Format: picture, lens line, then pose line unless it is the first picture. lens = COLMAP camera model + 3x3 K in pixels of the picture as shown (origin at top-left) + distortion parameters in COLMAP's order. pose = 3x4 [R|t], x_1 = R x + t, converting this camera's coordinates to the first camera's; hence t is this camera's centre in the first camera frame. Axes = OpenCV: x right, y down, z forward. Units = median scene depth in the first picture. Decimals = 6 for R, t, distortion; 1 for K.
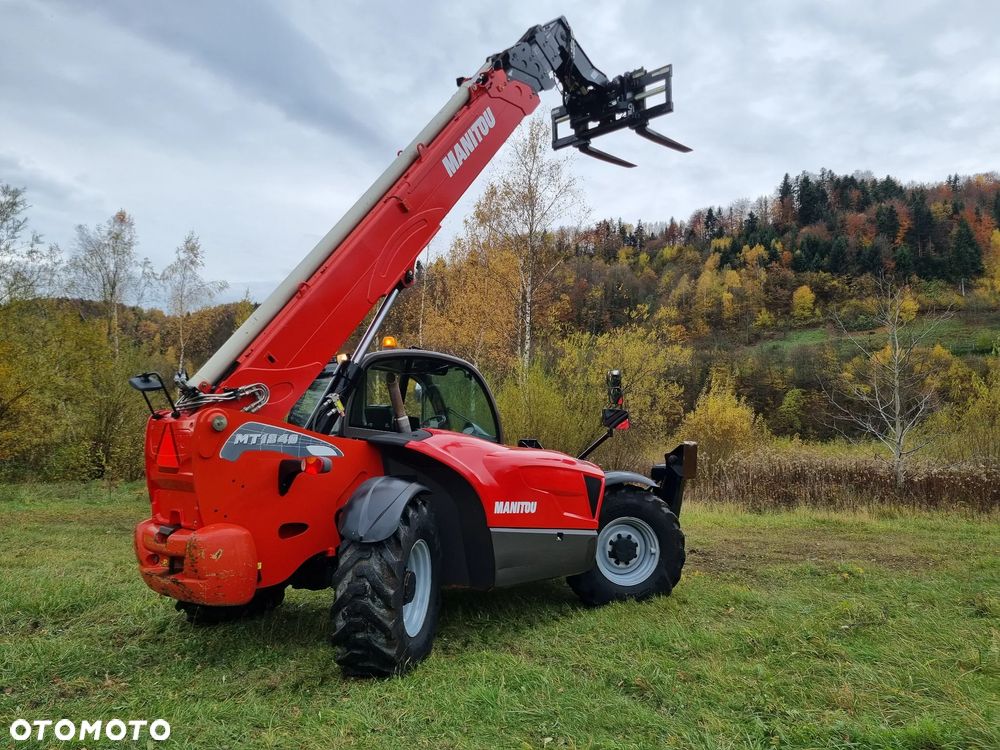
lens RADIAL K [[740.7, 0, 533.2], [0, 740.7, 372.7], [0, 0, 1]] dist [0.045665, -0.002893]
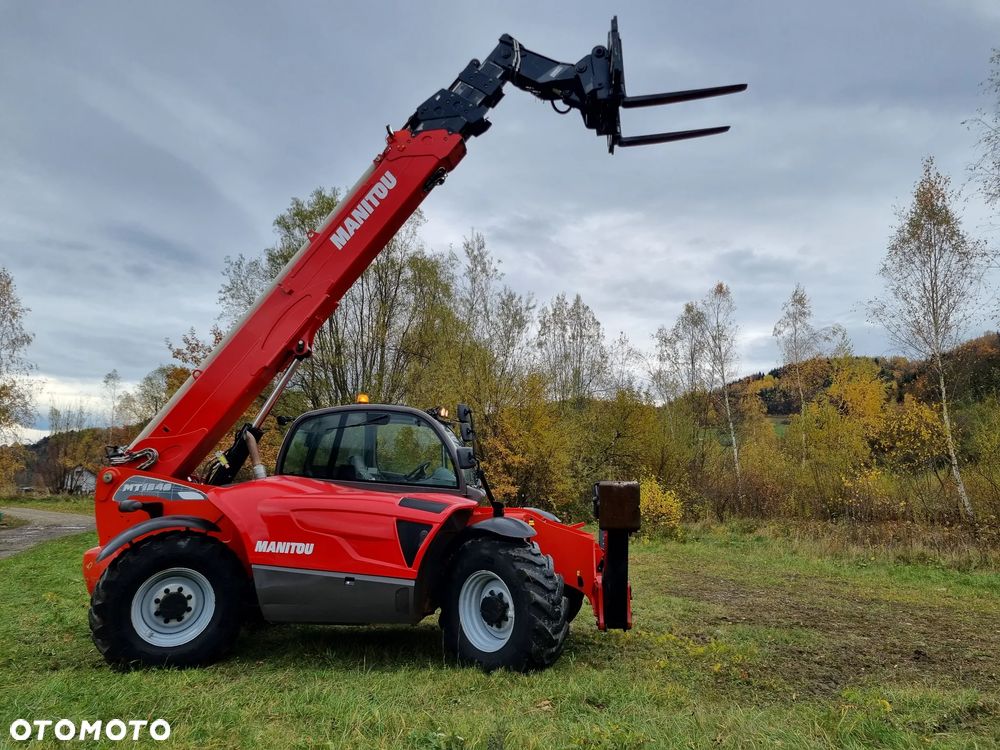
lens RADIAL K [[753.1, 0, 509.4], [0, 753.1, 370.6], [0, 0, 1]] dist [0.041055, -0.002701]
pose [[0.586037, -0.139981, -0.798101, 0.883820], [0.085920, 0.990147, -0.110575, 0.063518], [0.805716, -0.003771, 0.592290, 0.504596]]
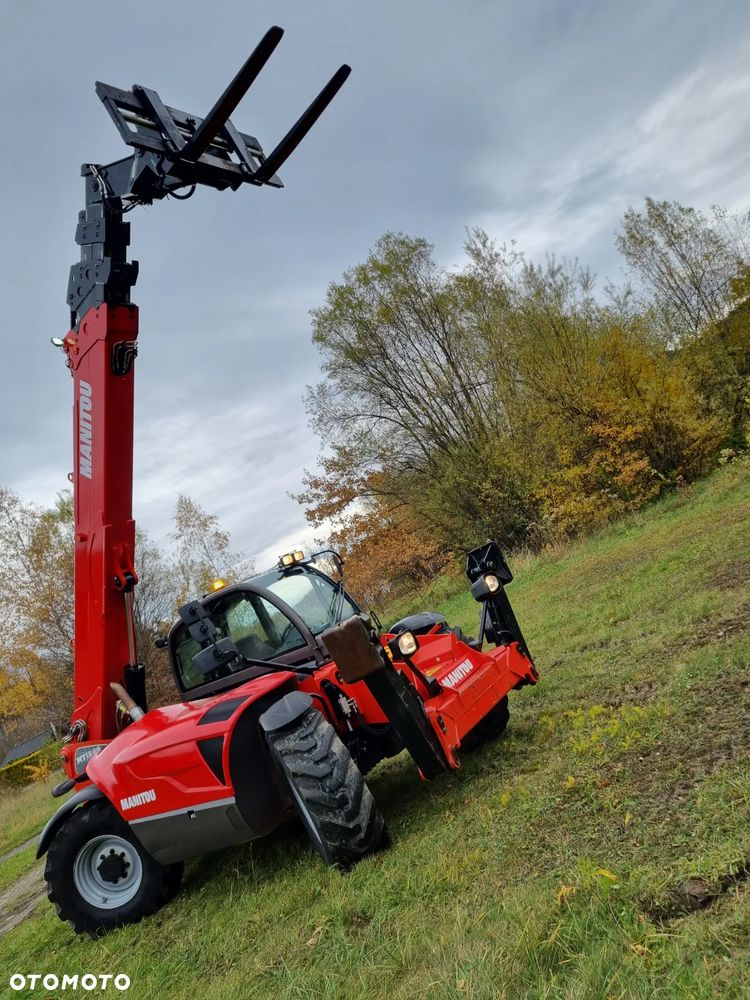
lens RADIAL K [[753.1, 0, 375.0], [0, 753.1, 500.0], [0, 0, 1]] dist [0.041055, -0.002701]
pose [[0.065647, -0.176749, -0.982064, 0.950600], [0.540947, 0.833320, -0.113818, 0.107507], [0.838491, -0.523773, 0.150316, 1.108578]]
